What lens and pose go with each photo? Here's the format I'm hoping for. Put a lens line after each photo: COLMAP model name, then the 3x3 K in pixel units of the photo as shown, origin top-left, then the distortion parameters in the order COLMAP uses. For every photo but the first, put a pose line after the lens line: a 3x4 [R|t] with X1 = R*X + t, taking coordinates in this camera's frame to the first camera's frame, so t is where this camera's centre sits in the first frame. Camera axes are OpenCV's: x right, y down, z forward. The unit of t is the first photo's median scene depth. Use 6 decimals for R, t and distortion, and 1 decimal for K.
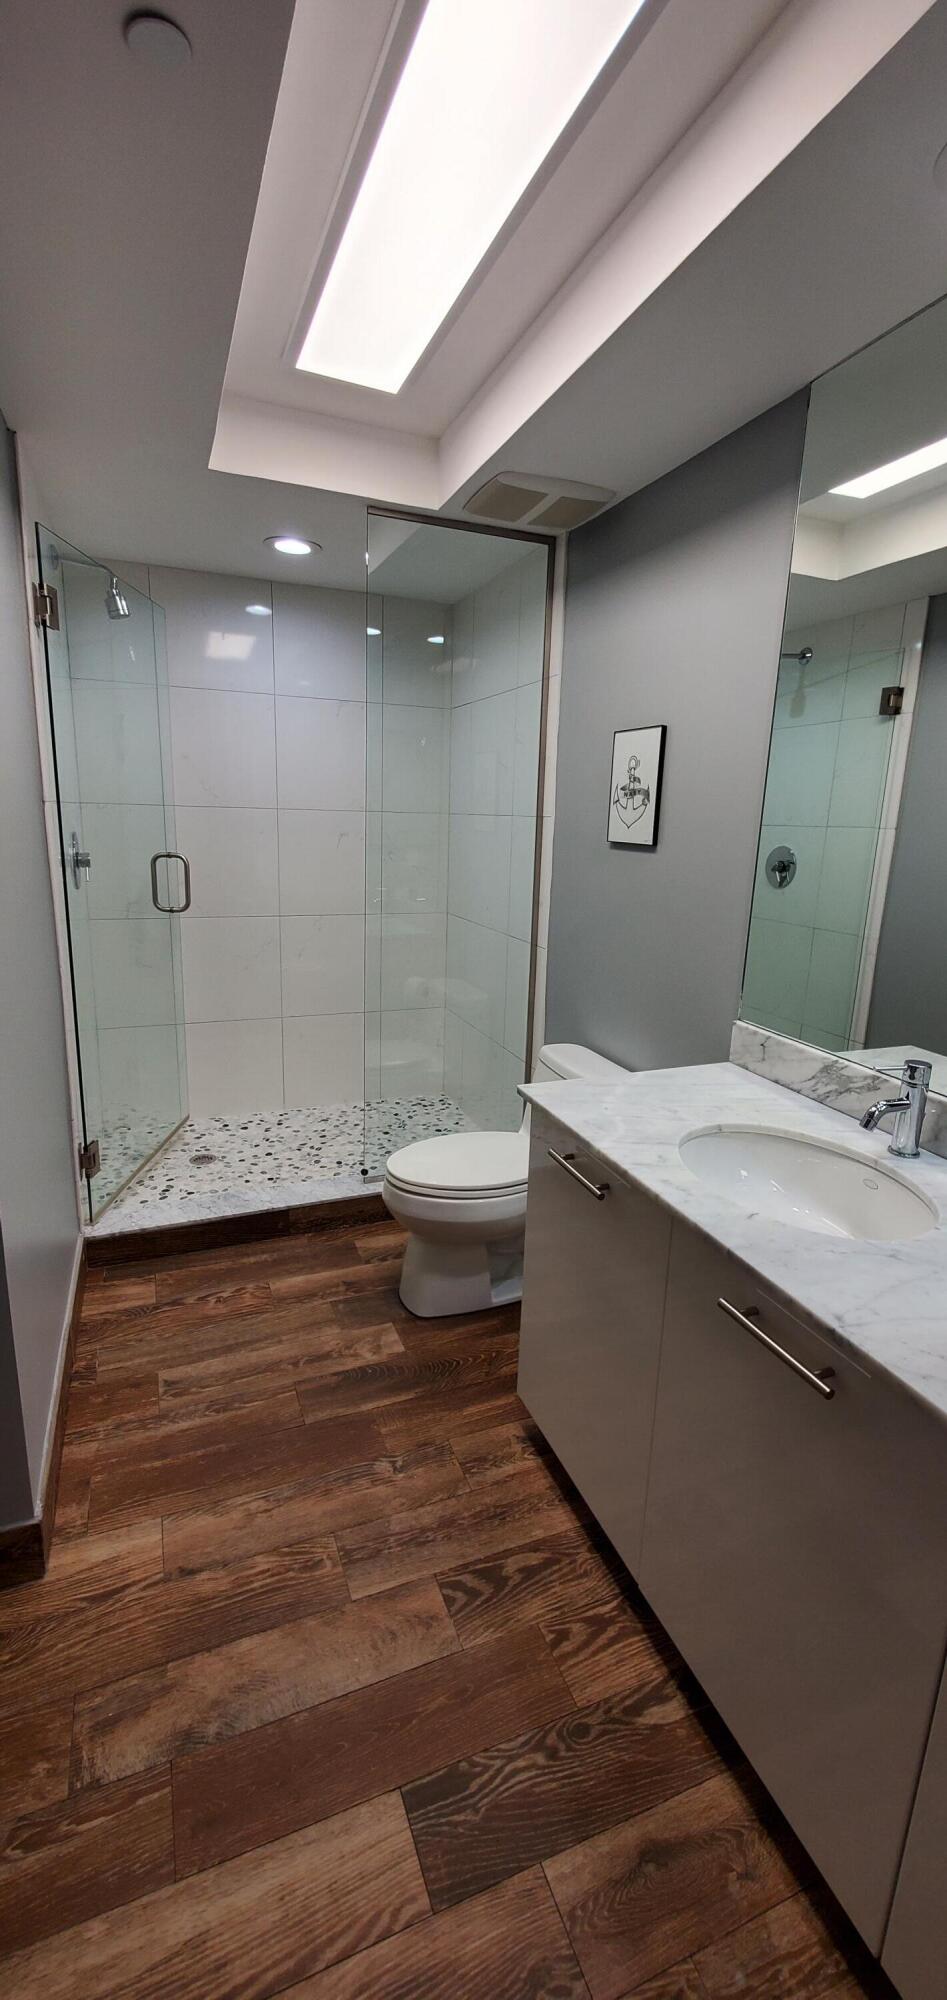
lens RADIAL K [[793.1, 0, 465.7], [0, 793.1, 998.7], [0, 0, 1]] dist [-0.007474, -0.000275]
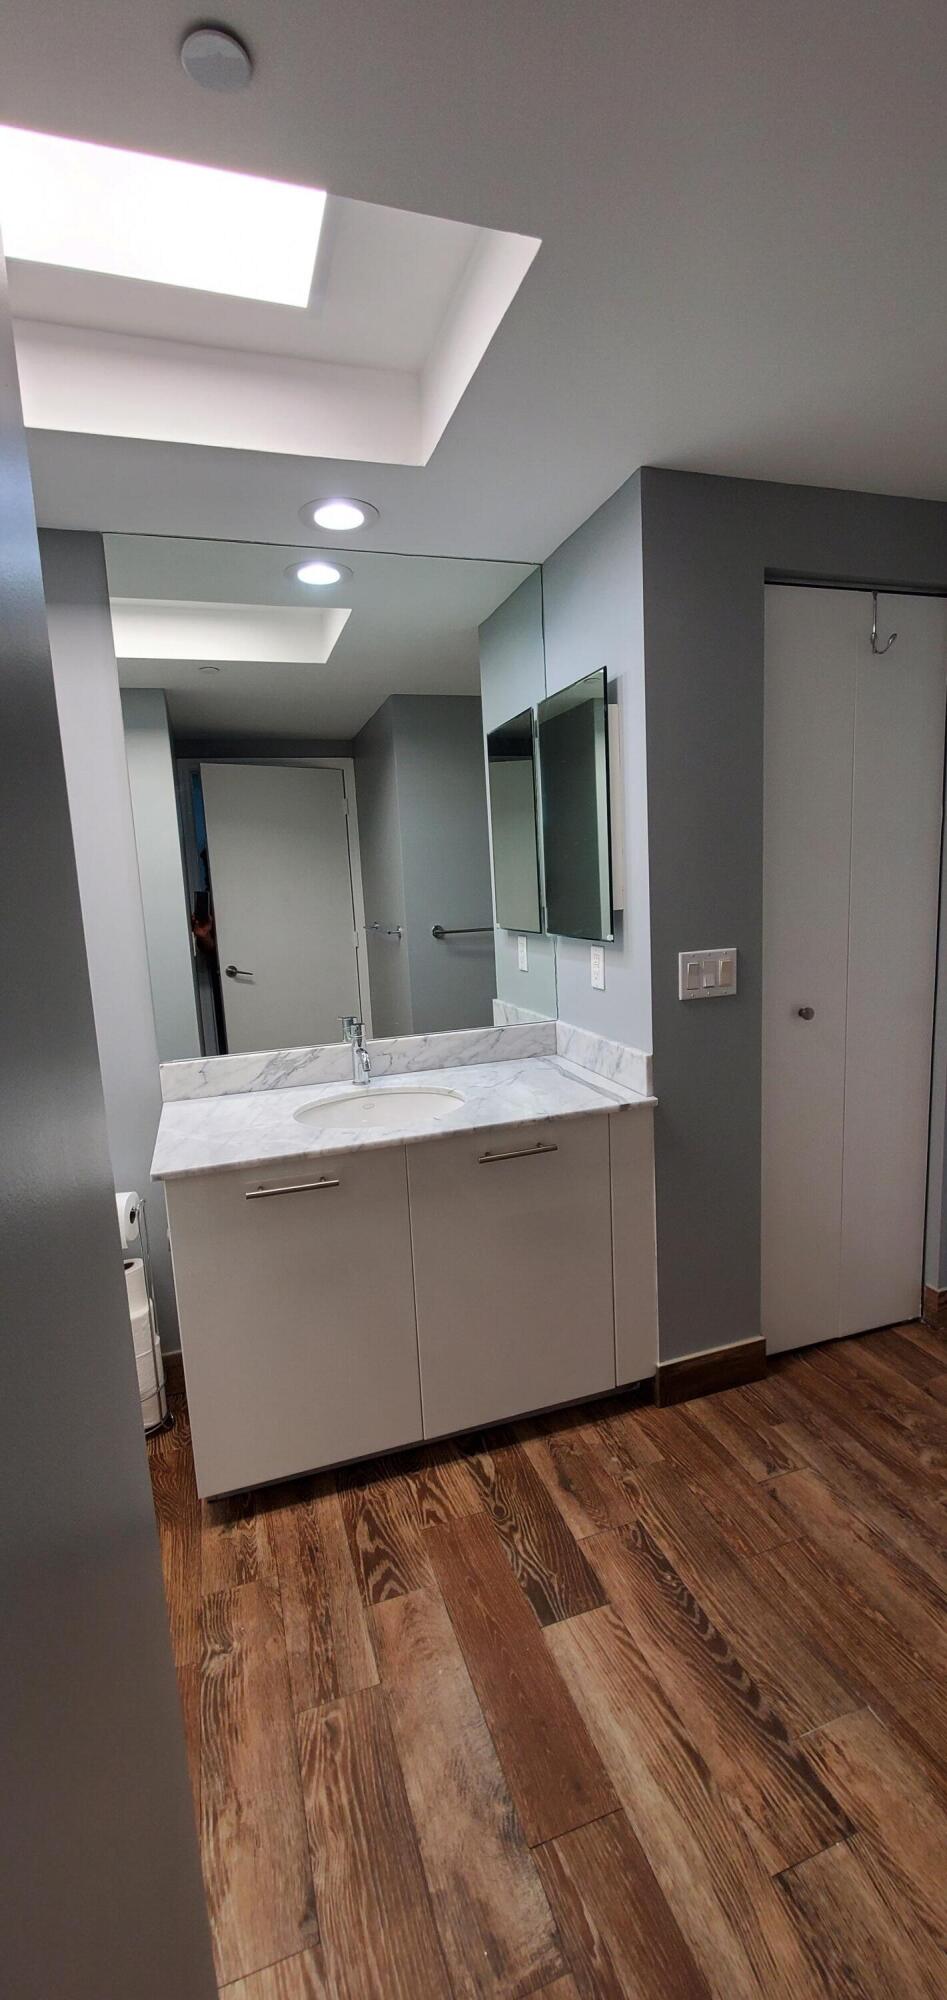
lens RADIAL K [[793.1, 0, 465.7], [0, 793.1, 998.7], [0, 0, 1]] dist [-0.007474, -0.000275]
pose [[0.058468, -0.182893, 0.981393, -0.964021], [0.277083, 0.947421, 0.160055, -0.161688], [-0.959065, 0.262570, 0.106070, 0.597782]]
